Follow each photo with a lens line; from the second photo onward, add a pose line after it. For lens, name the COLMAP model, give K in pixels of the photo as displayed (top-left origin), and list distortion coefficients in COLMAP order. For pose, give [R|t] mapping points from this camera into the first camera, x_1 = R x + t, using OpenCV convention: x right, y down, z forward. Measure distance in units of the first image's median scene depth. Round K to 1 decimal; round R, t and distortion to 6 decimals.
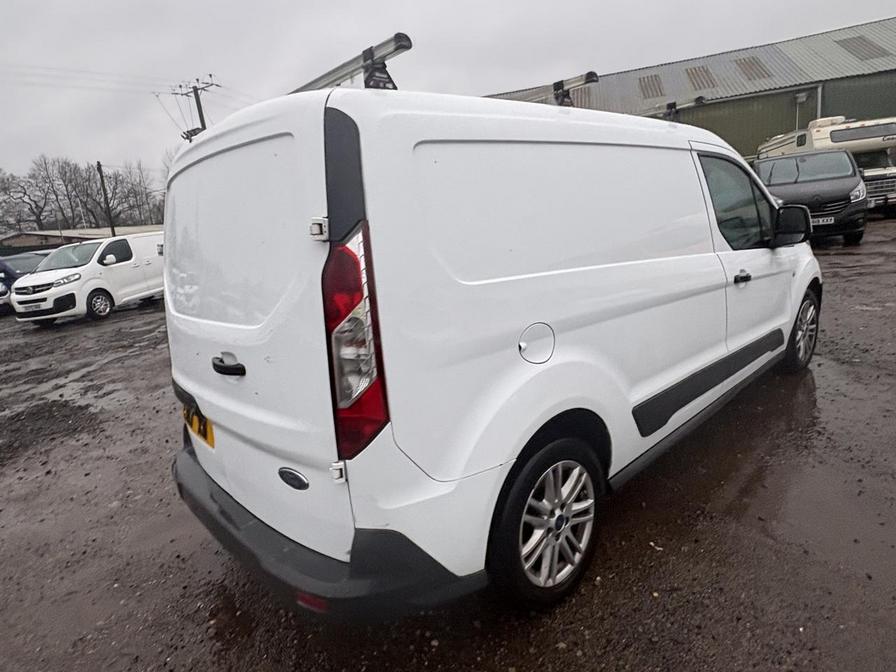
lens RADIAL K [[522.5, 0, 444.7], [0, 522.5, 331.2], [0, 0, 1]] dist [0.006755, 0.001619]
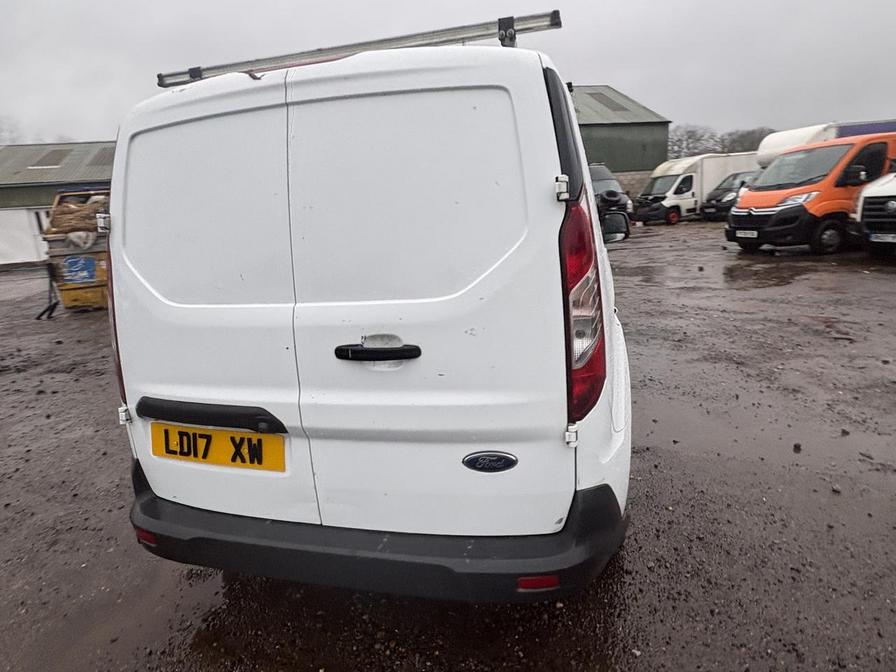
lens RADIAL K [[522.5, 0, 444.7], [0, 522.5, 331.2], [0, 0, 1]] dist [0.006755, 0.001619]
pose [[0.841918, -0.074389, 0.534454, -0.903840], [0.091319, 0.995808, -0.005250, 0.055551], [-0.531823, 0.053226, 0.845181, 0.275292]]
